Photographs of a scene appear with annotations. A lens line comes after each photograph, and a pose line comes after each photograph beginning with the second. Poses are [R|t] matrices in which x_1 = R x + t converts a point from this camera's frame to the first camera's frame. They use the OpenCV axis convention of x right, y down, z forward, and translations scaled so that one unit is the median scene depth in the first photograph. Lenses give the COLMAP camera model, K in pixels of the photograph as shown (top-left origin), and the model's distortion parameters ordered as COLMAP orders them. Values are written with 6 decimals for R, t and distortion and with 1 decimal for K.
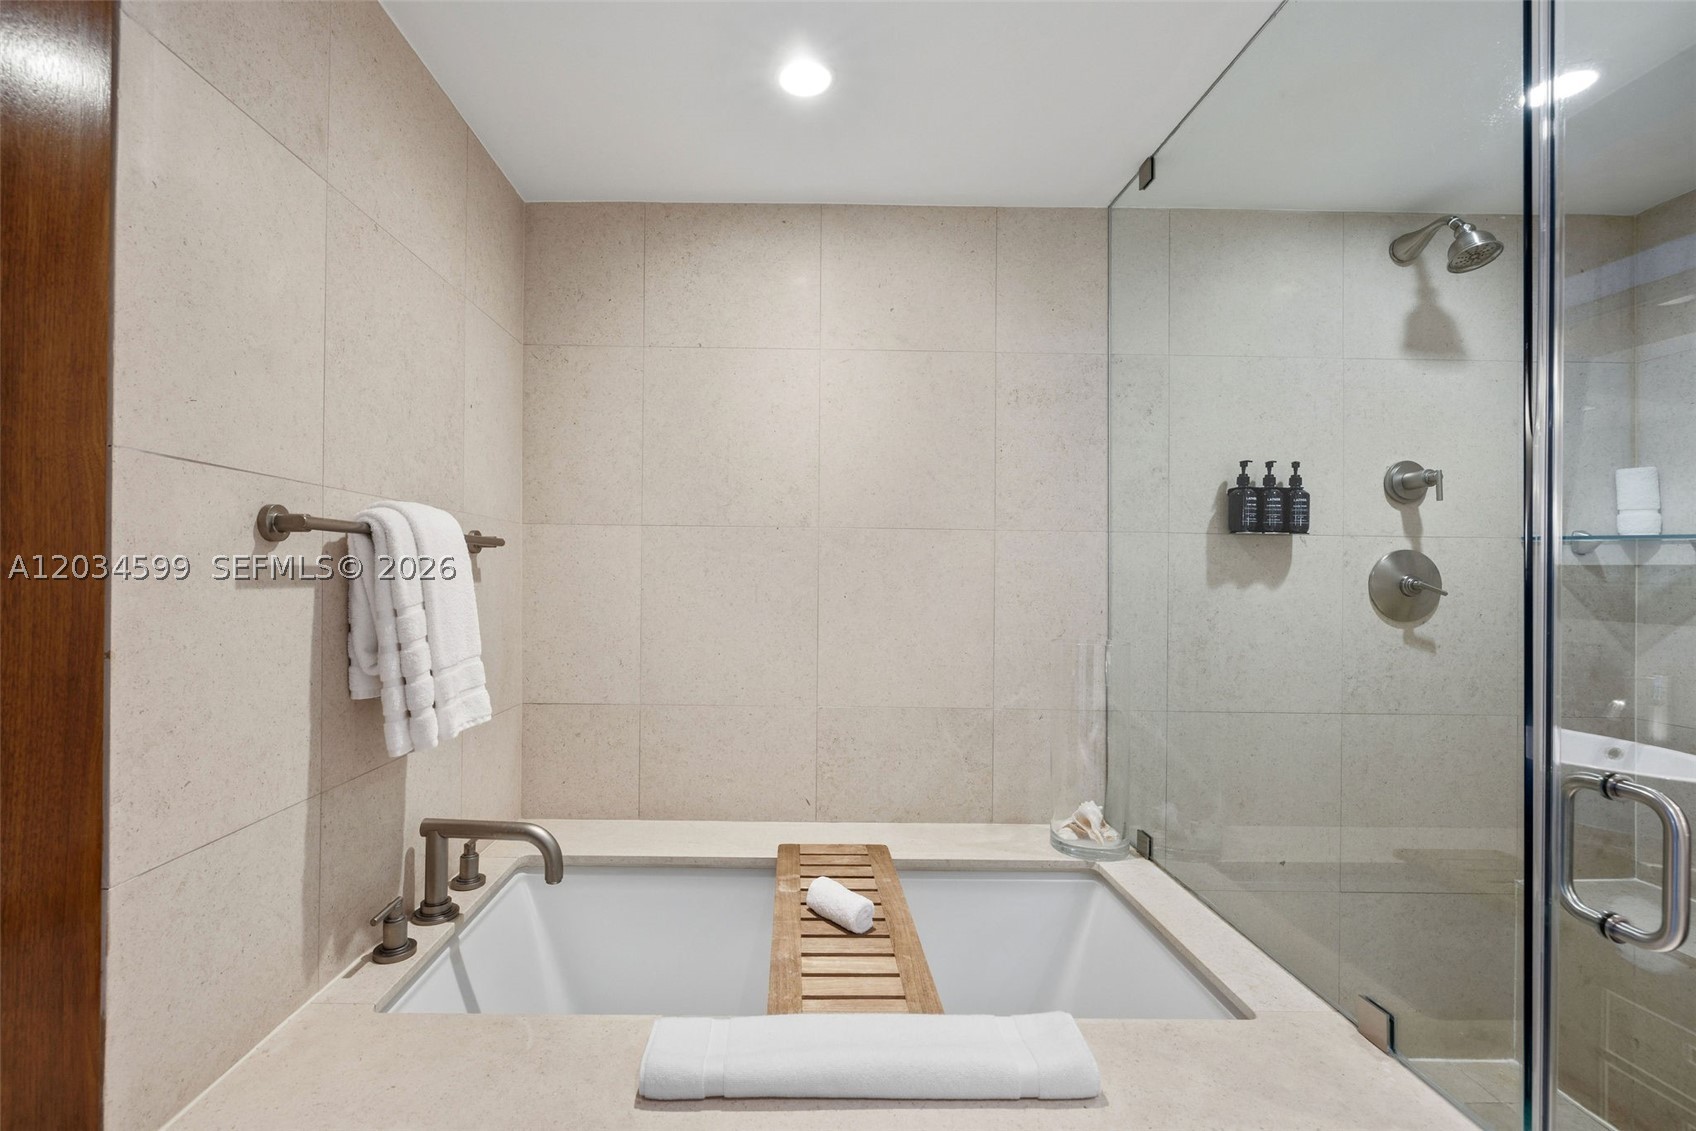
lens RADIAL K [[739.2, 0, 814.8], [0, 739.2, 570.1], [0, 0, 1]] dist [0.001026, 0.000277]
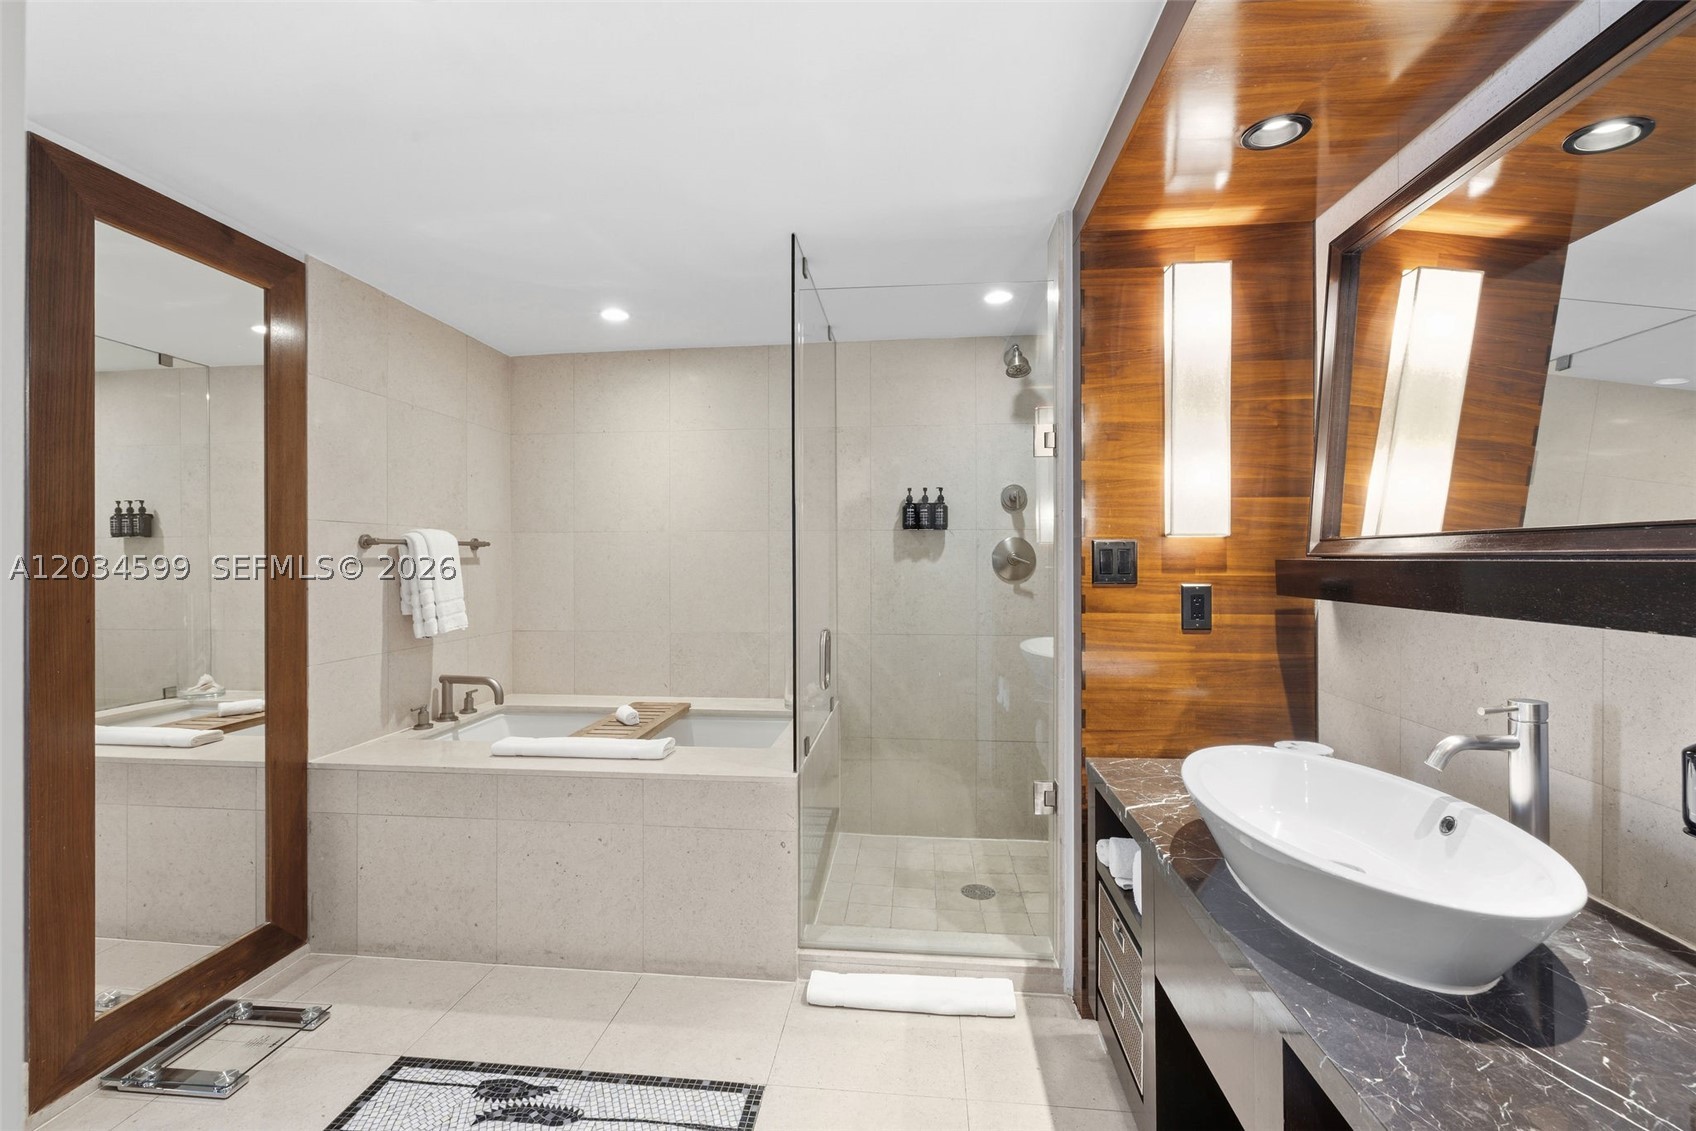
lens RADIAL K [[724.8, 0, 864.5], [0, 724.8, 552.2], [0, 0, 1]] dist [0.001462, 0.000065]
pose [[0.995177, -0.016812, -0.096639, 0.641040], [0.016731, 0.999859, -0.001644, 0.002925], [0.096653, 0.000019, 0.995318, -0.693240]]
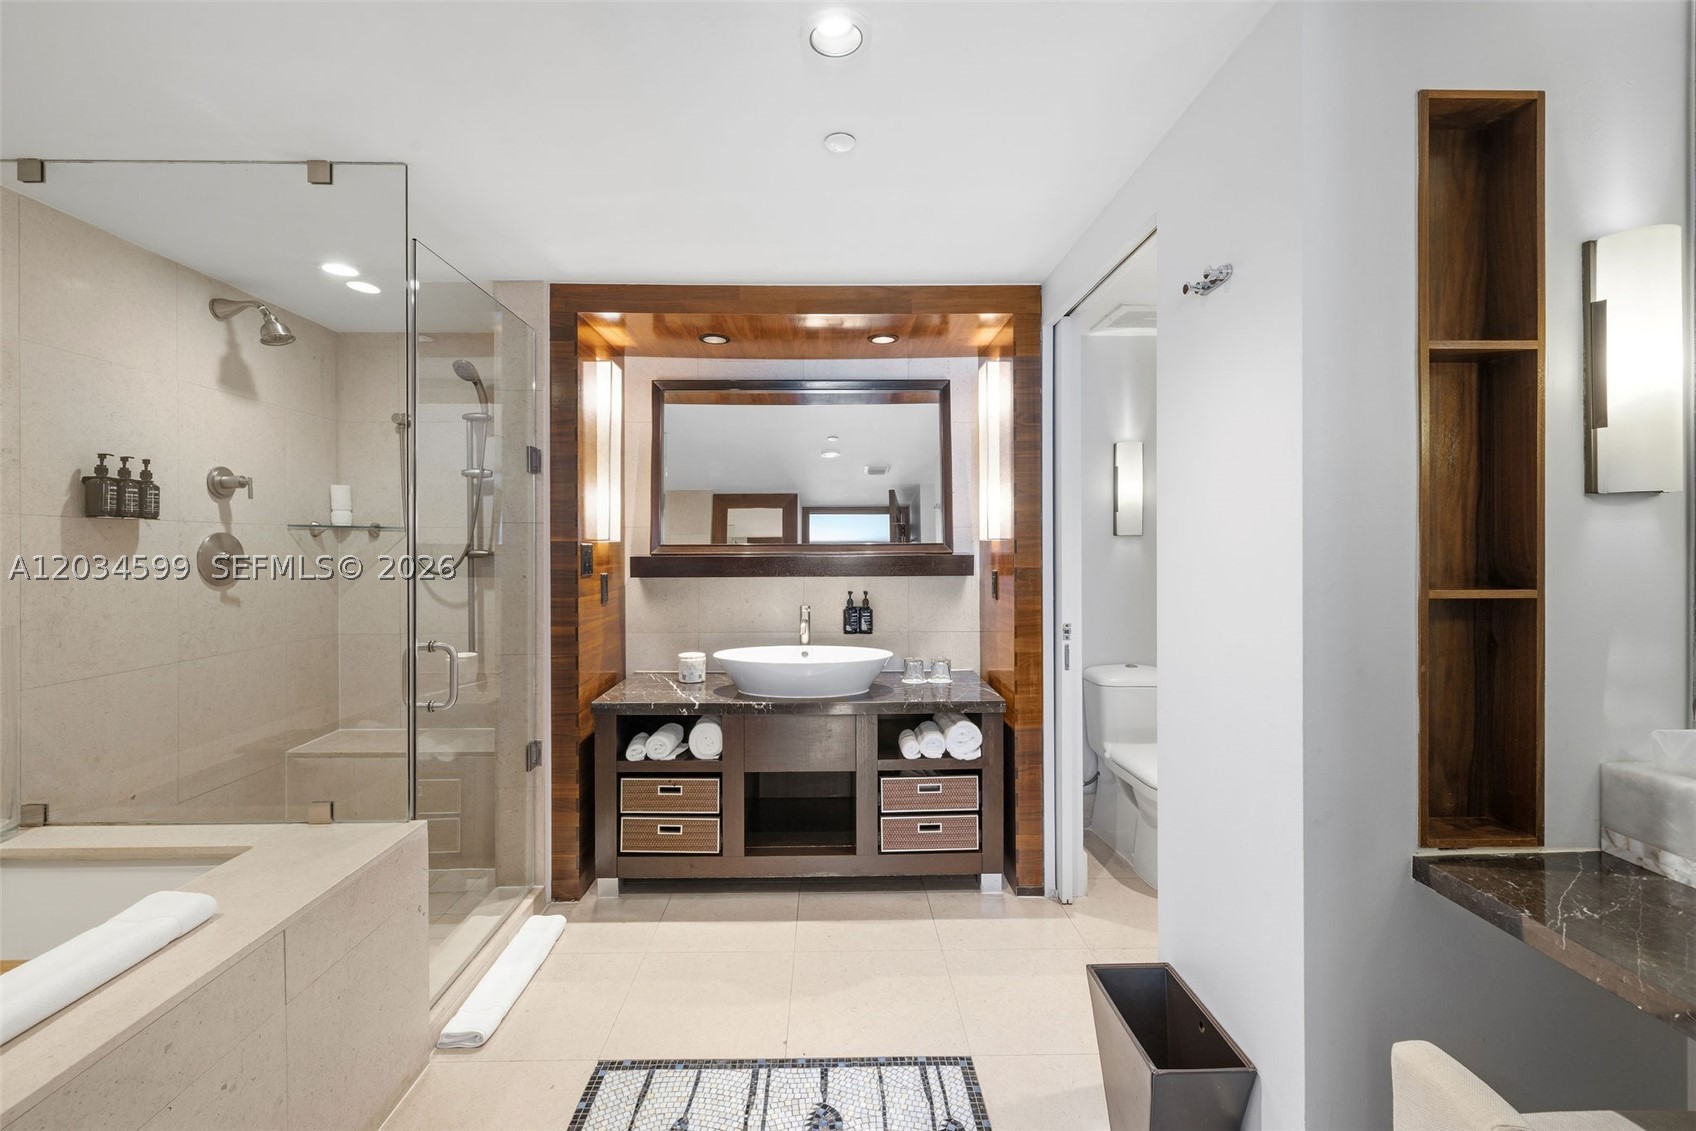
lens RADIAL K [[696.8, 0, 822.9], [0, 696.8, 541.5], [0, 0, 1]] dist [-0.000458, 0.000107]
pose [[0.008464, -0.005616, 0.999948, -0.477756], [-0.004103, 0.999976, 0.005651, -0.023828], [-0.999956, -0.004151, 0.008441, -0.110615]]
